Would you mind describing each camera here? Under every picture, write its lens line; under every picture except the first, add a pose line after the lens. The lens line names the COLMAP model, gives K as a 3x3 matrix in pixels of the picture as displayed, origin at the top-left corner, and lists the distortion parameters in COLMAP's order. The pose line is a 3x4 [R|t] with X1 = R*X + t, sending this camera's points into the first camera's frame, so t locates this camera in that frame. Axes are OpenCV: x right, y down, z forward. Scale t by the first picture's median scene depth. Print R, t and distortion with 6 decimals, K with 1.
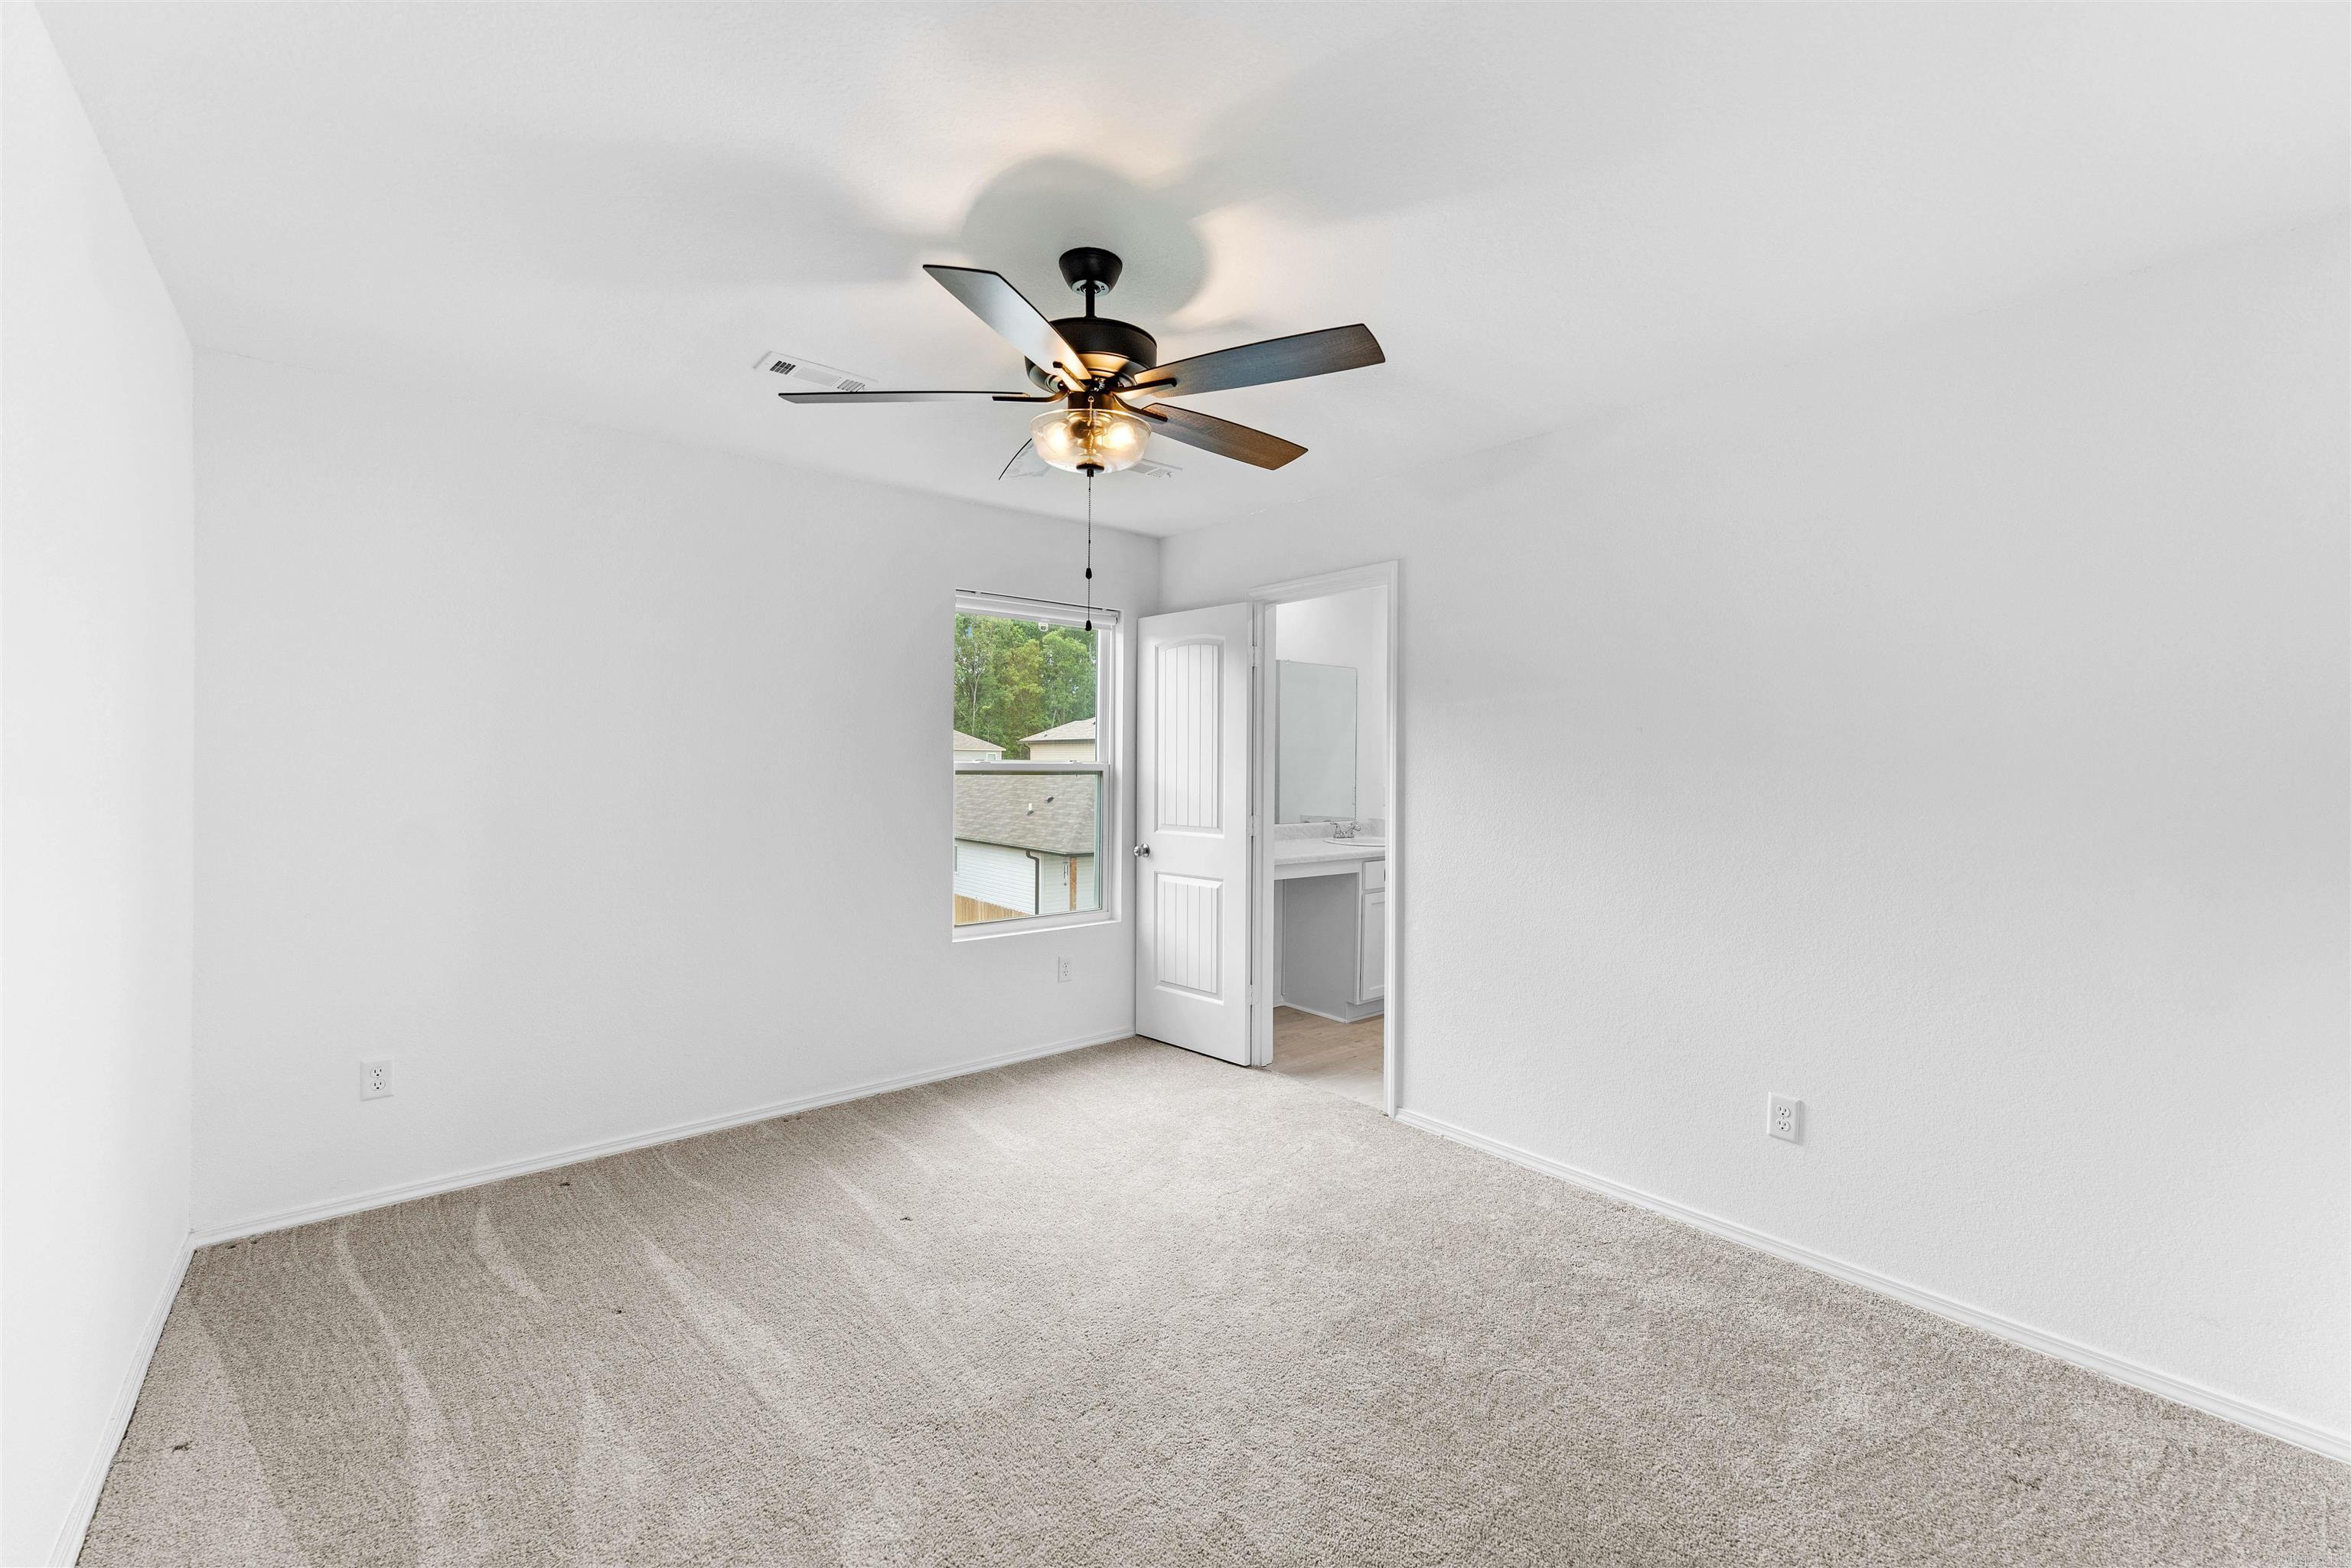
lens RADIAL K [[956.5, 0, 1184.7], [0, 956.5, 764.7], [0, 0, 1]] dist [0.000454, 0.000221]
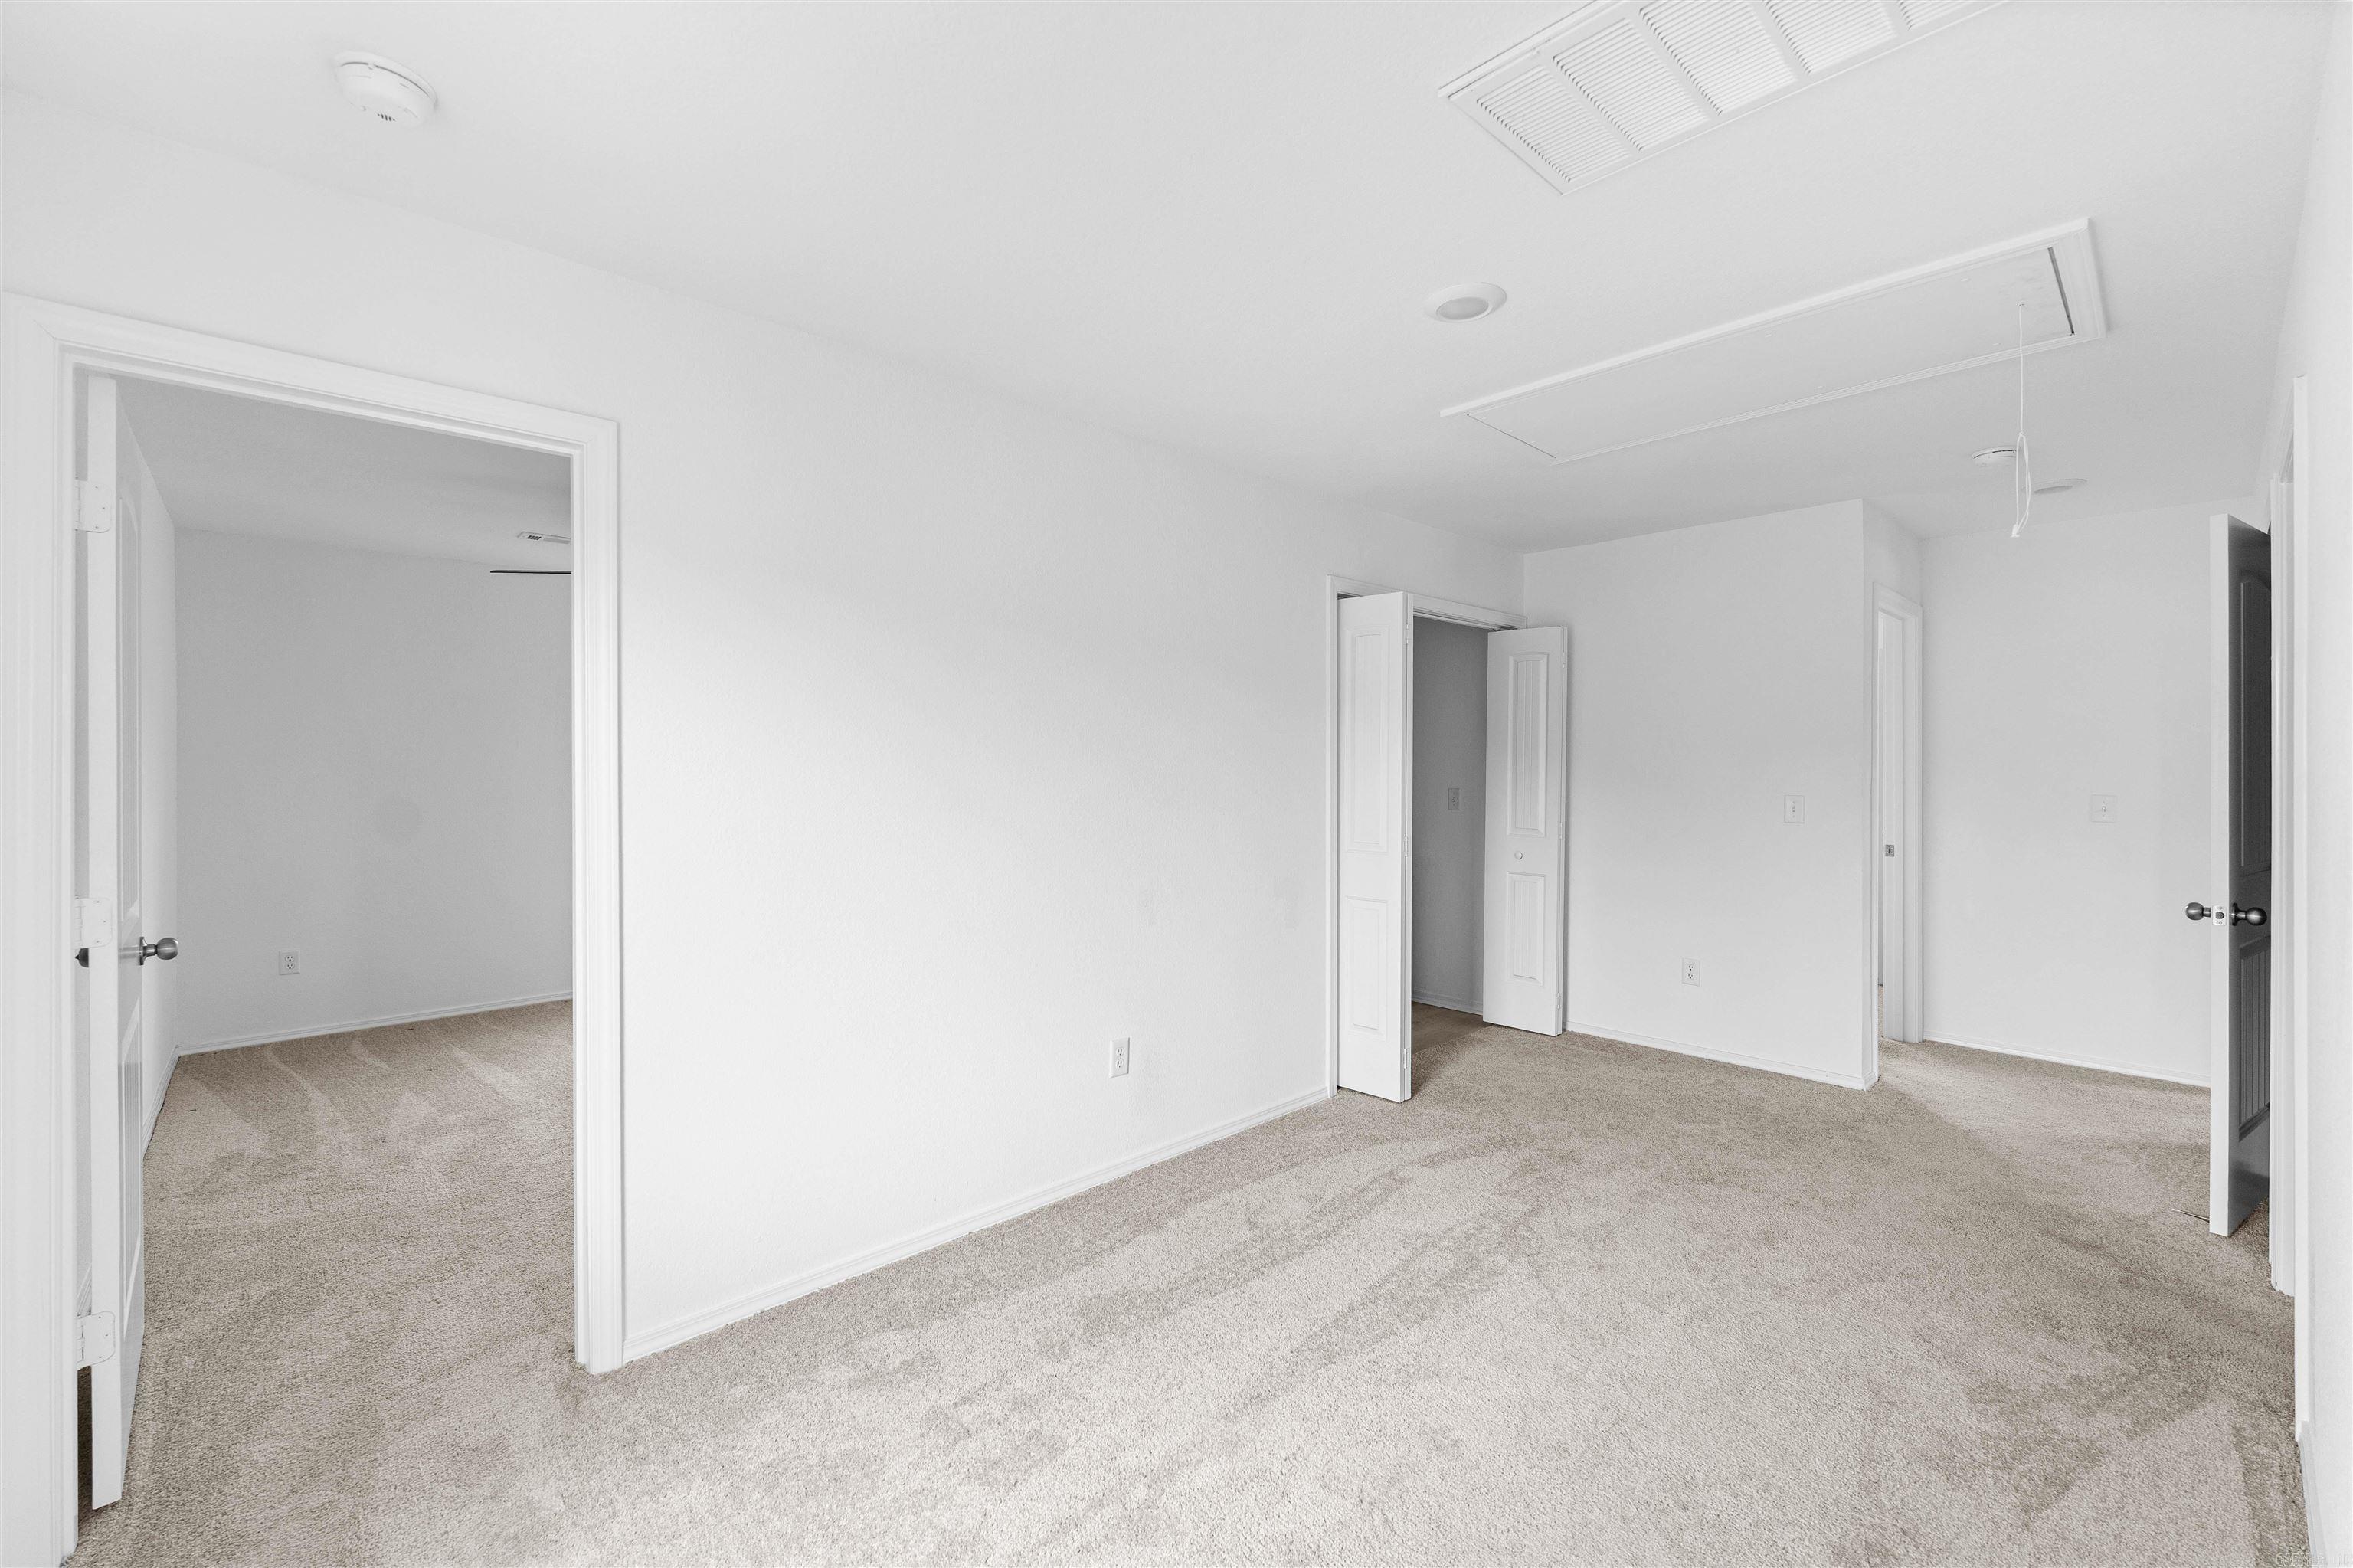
lens RADIAL K [[957.4, 0, 1177.8], [0, 957.4, 786.7], [0, 0, 1]] dist [0.000454, 0.000221]
pose [[0.998410, -0.007035, 0.055927, 0.660917], [0.007200, 0.999970, -0.002748, 0.037924], [-0.055906, 0.003146, 0.998431, -0.816677]]
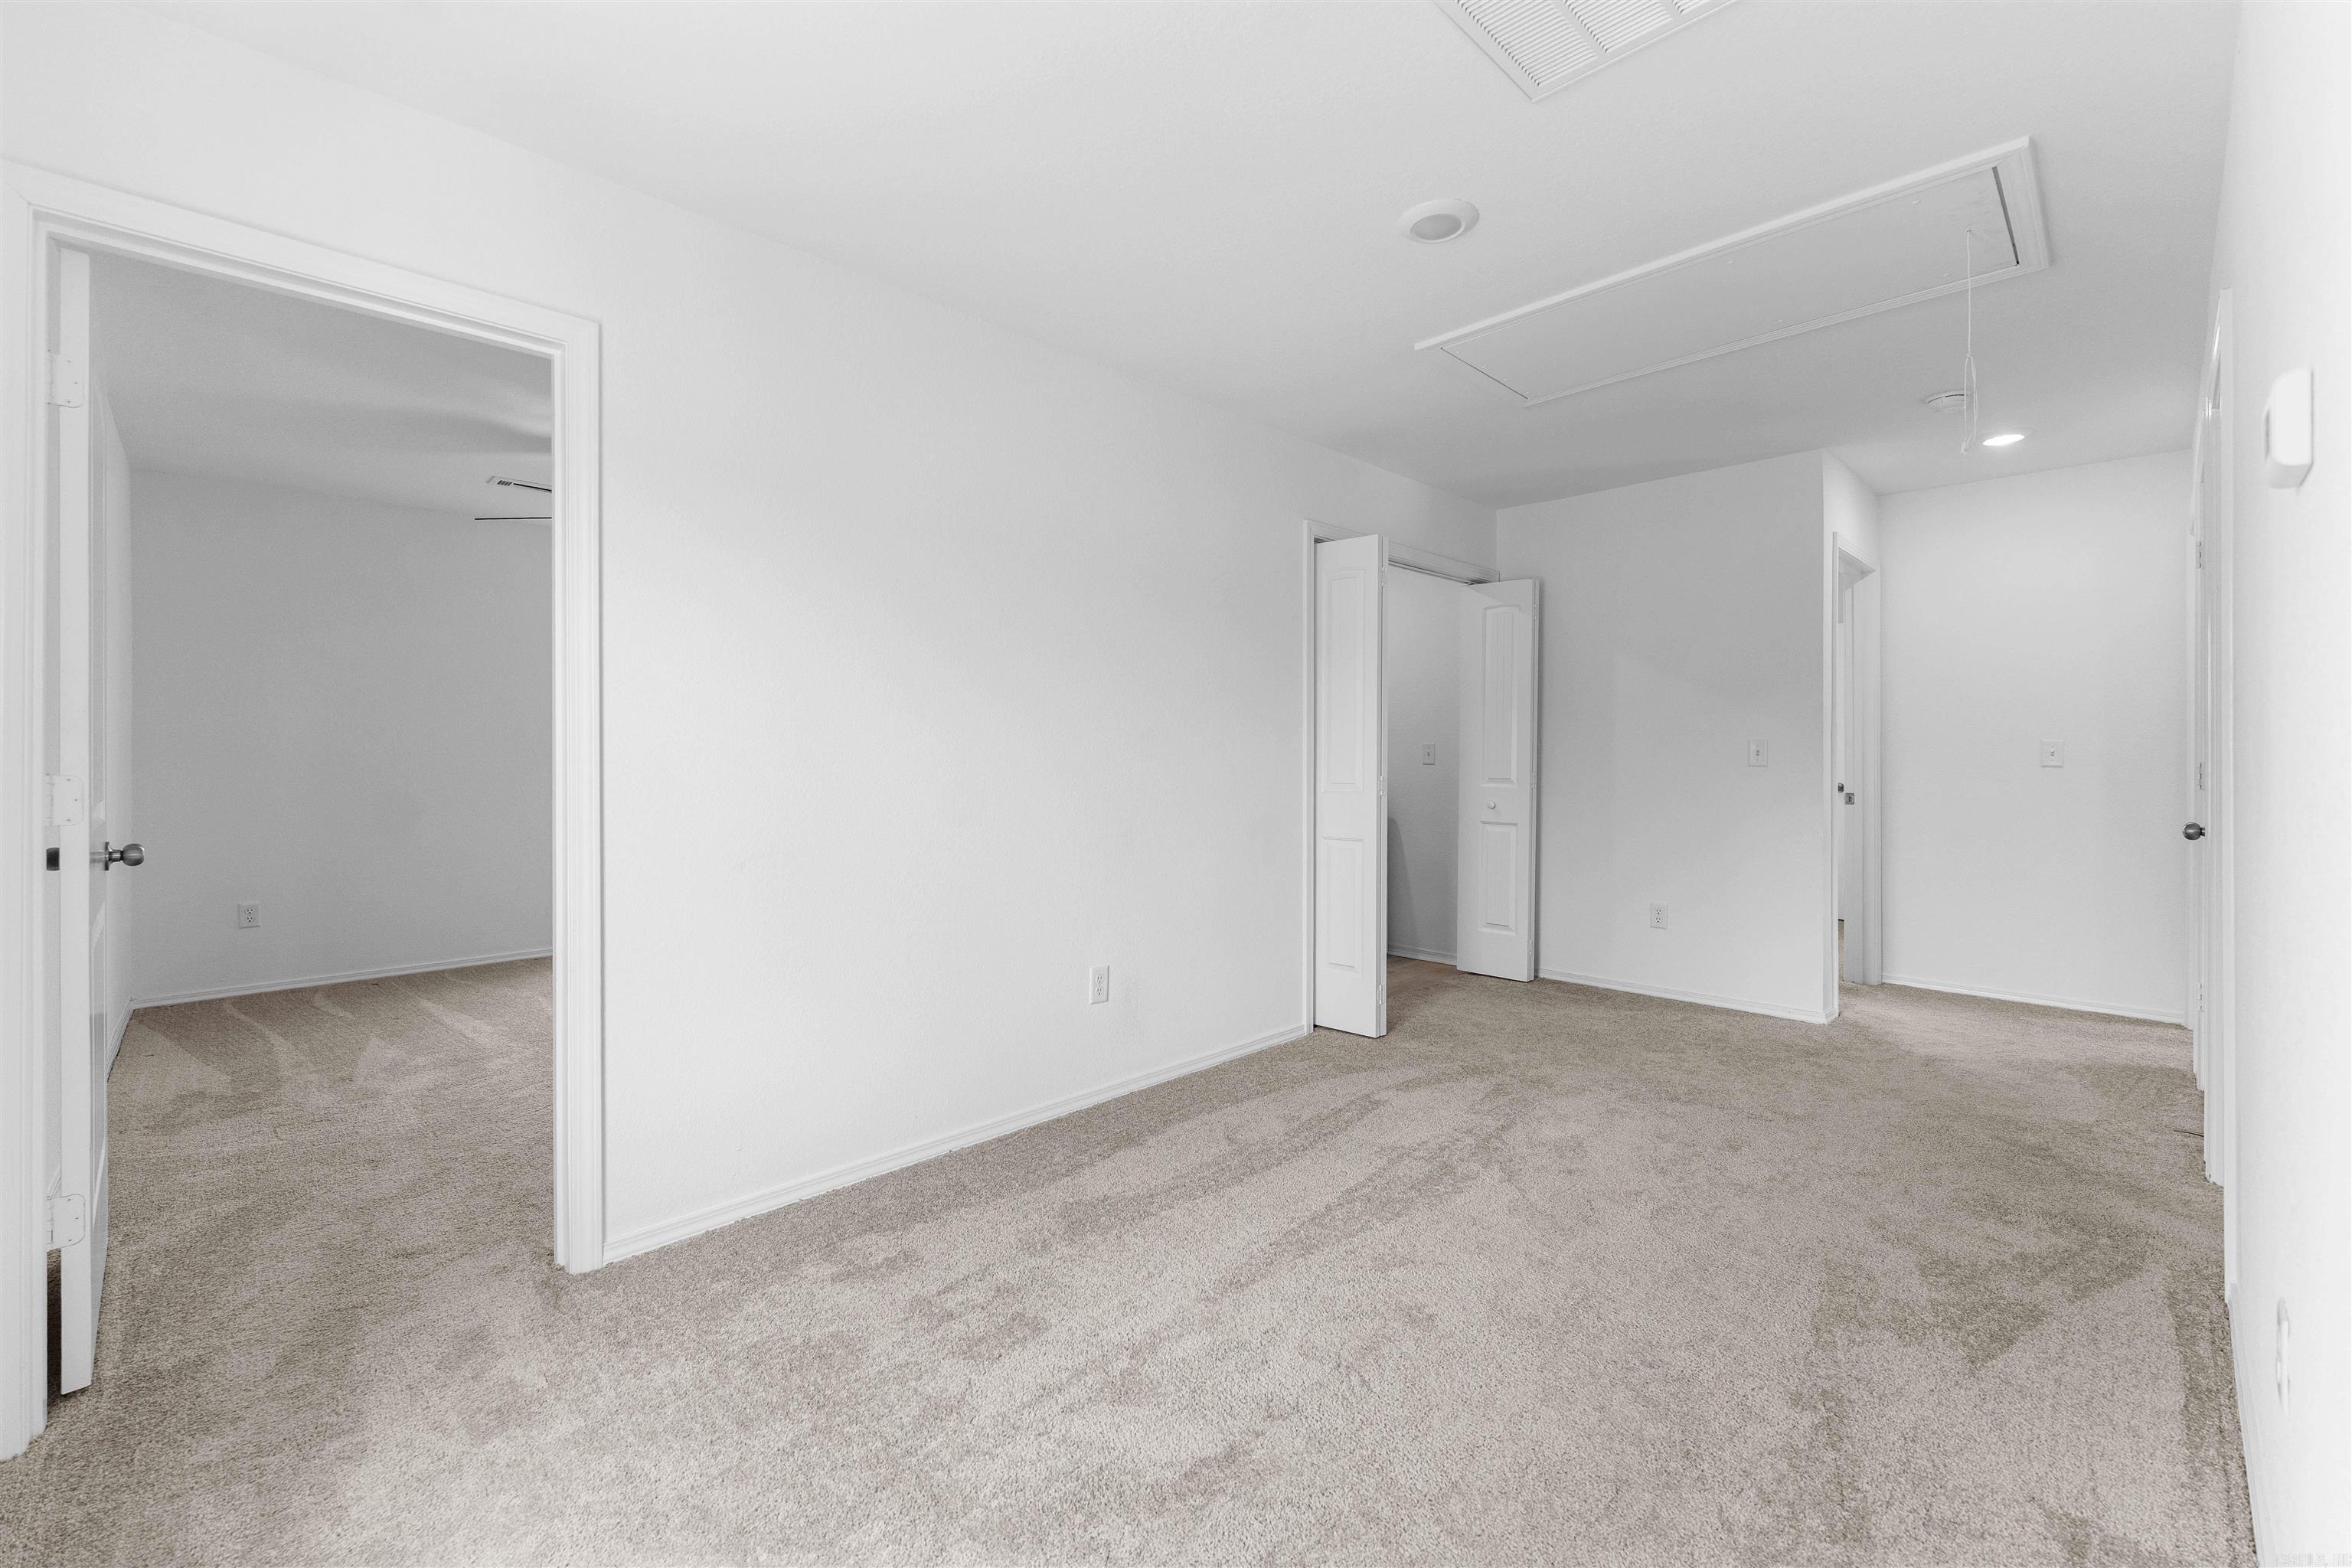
lens RADIAL K [[957.0, 0, 1180.0], [0, 957.0, 763.2], [0, 0, 1]] dist [0.000454, 0.000221]
pose [[0.996535, -0.006862, 0.082890, 0.656865], [0.007341, 0.999958, -0.005476, 0.093393], [-0.082849, 0.006066, 0.996544, -0.827174]]
